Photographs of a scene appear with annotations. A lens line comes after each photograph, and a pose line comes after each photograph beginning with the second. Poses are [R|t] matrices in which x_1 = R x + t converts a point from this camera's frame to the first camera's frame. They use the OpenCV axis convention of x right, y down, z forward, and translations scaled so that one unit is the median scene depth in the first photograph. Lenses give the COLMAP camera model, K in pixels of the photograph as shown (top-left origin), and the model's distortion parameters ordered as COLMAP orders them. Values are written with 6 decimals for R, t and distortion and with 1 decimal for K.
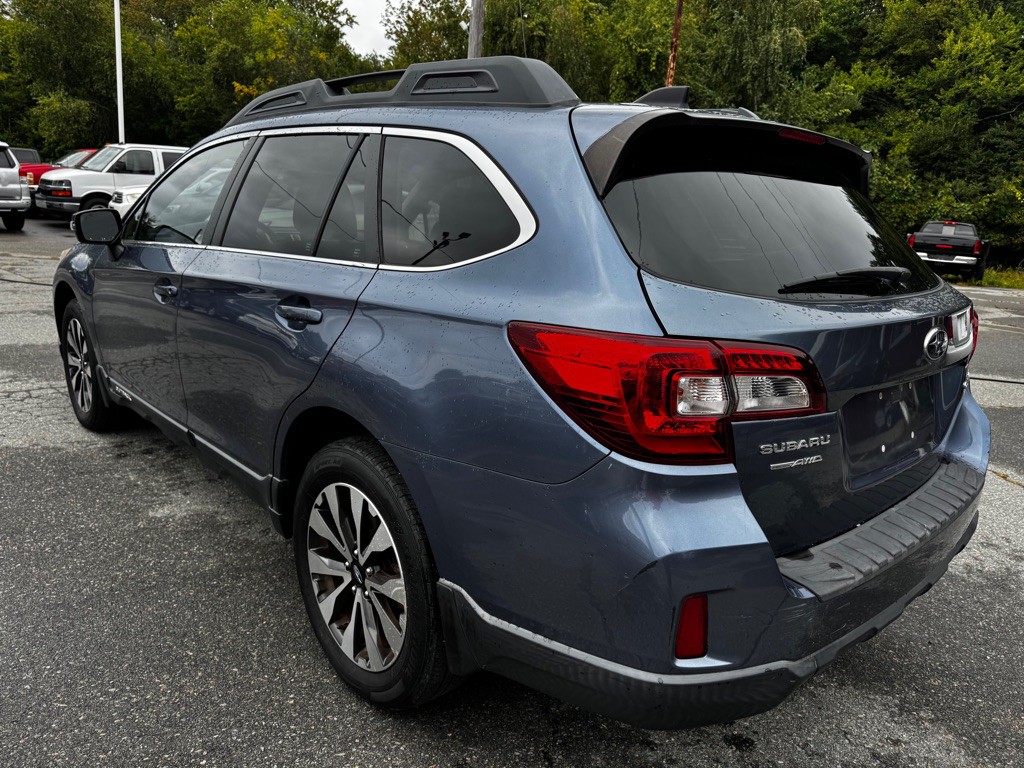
lens RADIAL K [[746.5, 0, 508.3], [0, 746.5, 386.1], [0, 0, 1]] dist [0.000528, 0.006613]
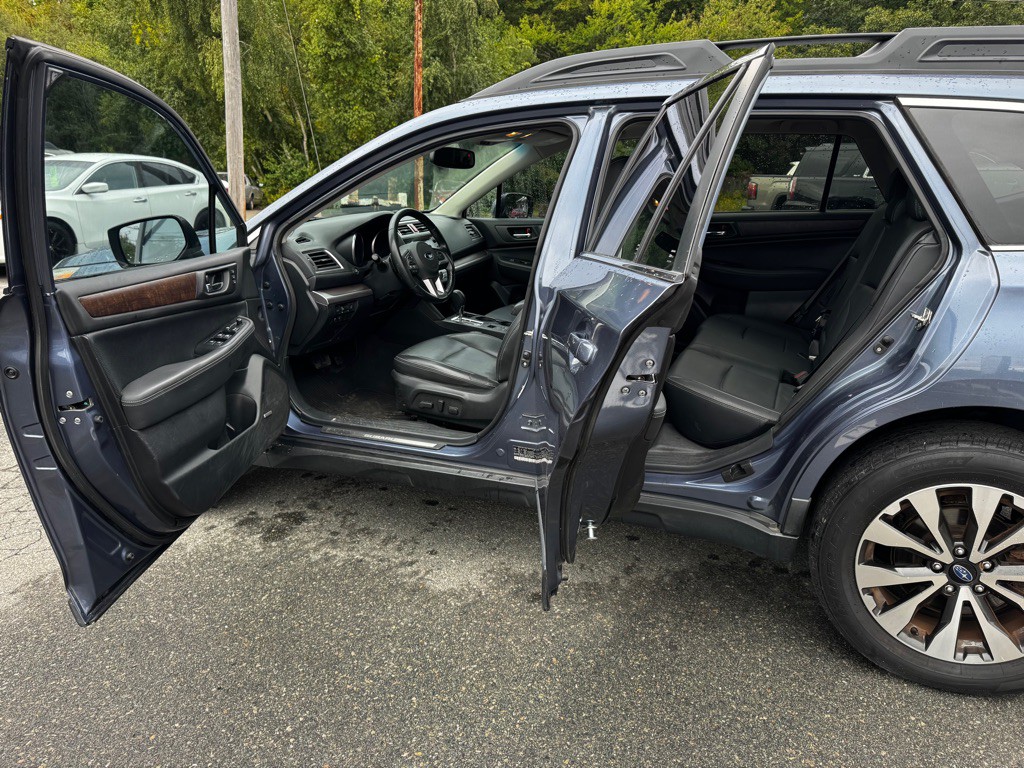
lens RADIAL K [[739.8, 0, 531.4], [0, 739.8, 395.3], [0, 0, 1]] dist [0.011687, -0.007632]
pose [[0.882354, -0.188801, 0.431051, -0.090740], [0.158292, 0.981690, 0.105962, -0.013929], [-0.443164, -0.025264, 0.896084, 0.033364]]
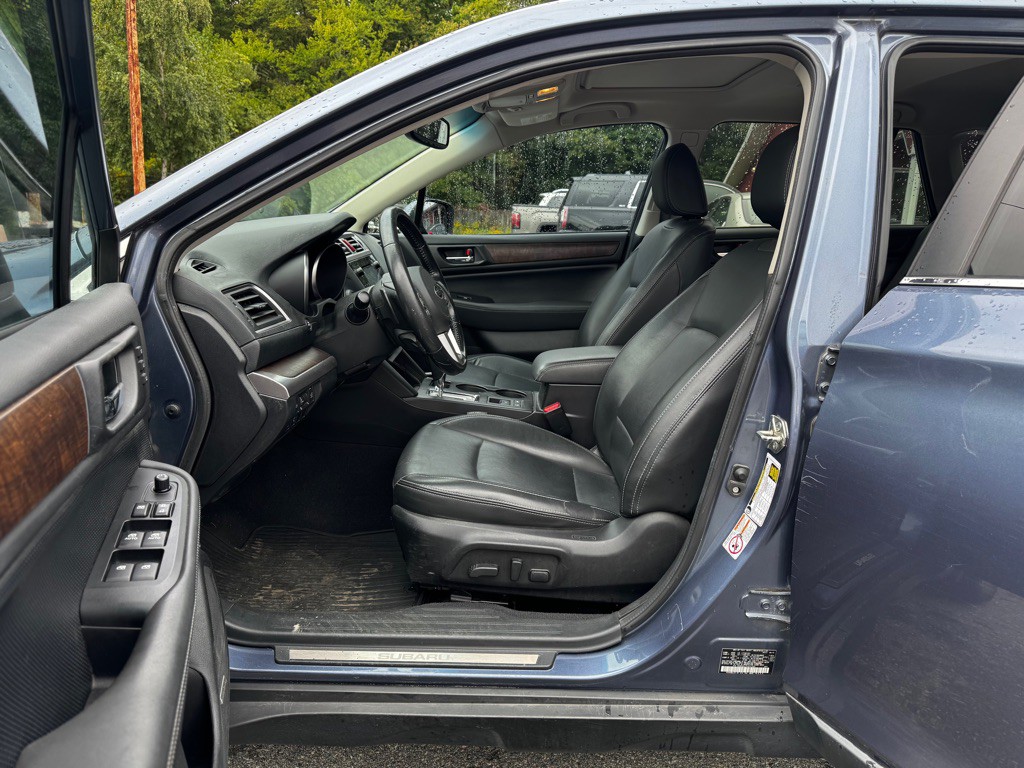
lens RADIAL K [[736.8, 0, 525.3], [0, 736.8, 377.0], [0, 0, 1]] dist [0.008229, -0.001348]
pose [[0.656378, -0.212980, 0.723746, -0.094012], [0.194553, 0.974662, 0.110375, -0.024127], [-0.728915, 0.068359, 0.681182, 0.096677]]
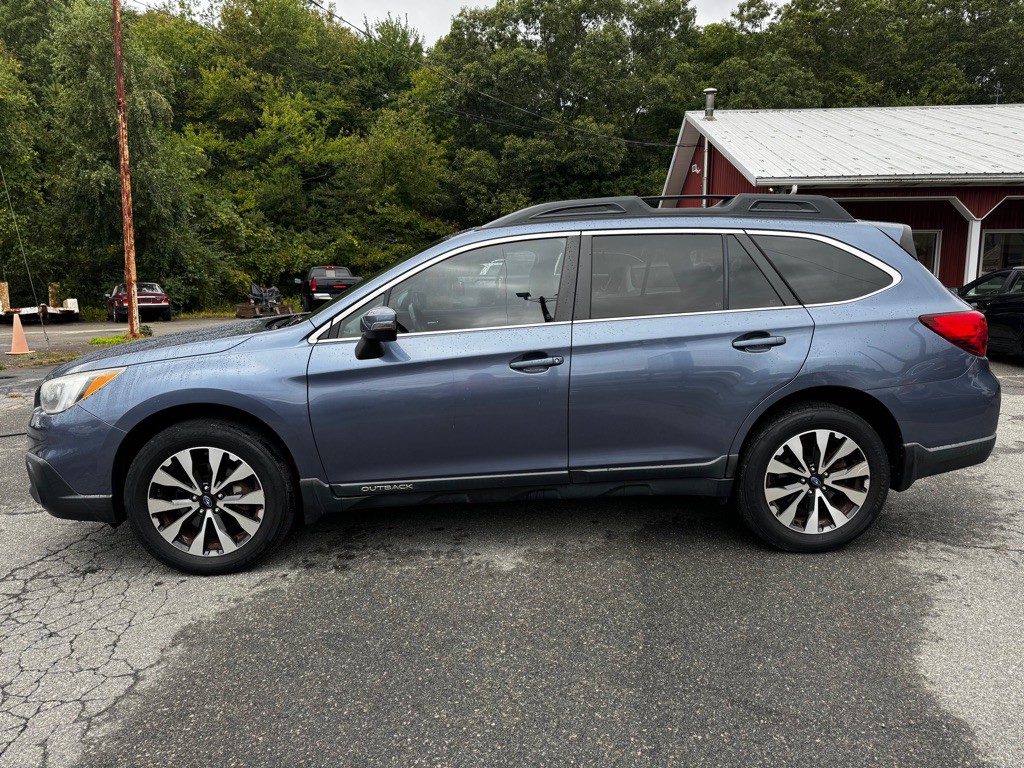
lens RADIAL K [[739.8, 0, 531.4], [0, 739.8, 395.3], [0, 0, 1]] dist [0.011687, -0.007632]
pose [[0.587189, -0.206596, 0.782641, -0.163553], [0.244891, 0.966910, 0.071504, -0.019789], [-0.771516, 0.149675, 0.618353, 0.034605]]
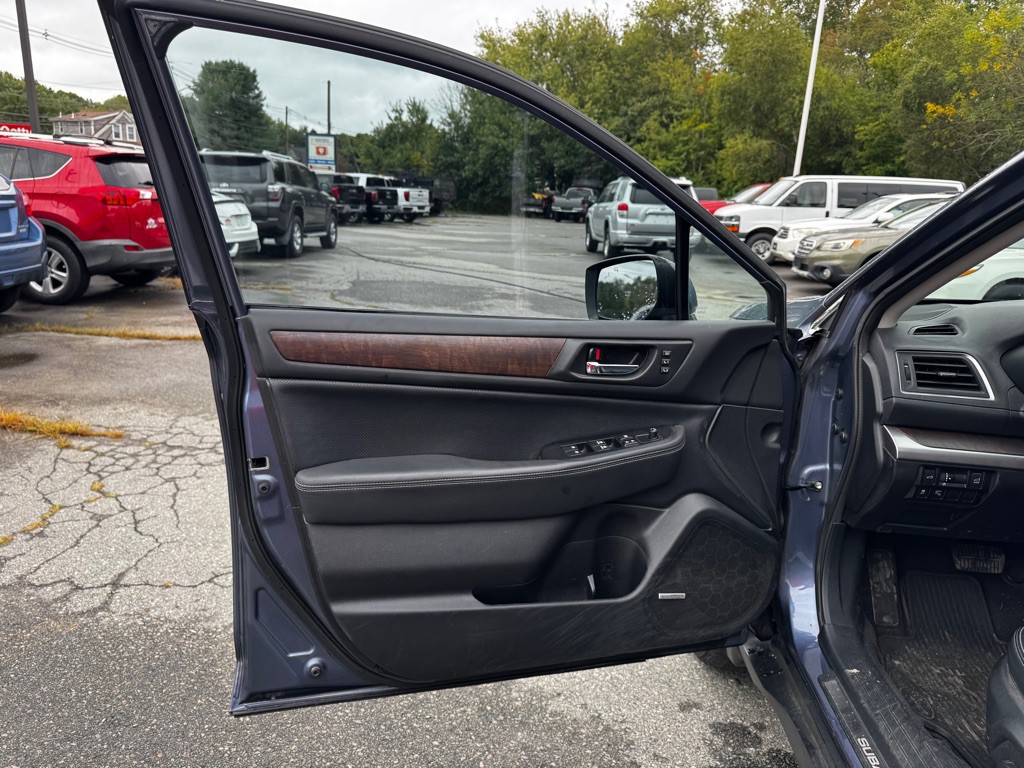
lens RADIAL K [[746.5, 0, 508.3], [0, 746.5, 386.1], [0, 0, 1]] dist [0.000528, 0.006613]
pose [[0.690141, 0.139947, -0.710014, -0.049360], [-0.170606, 0.984933, 0.028305, -0.022129], [0.703277, 0.101598, 0.703619, 0.085672]]
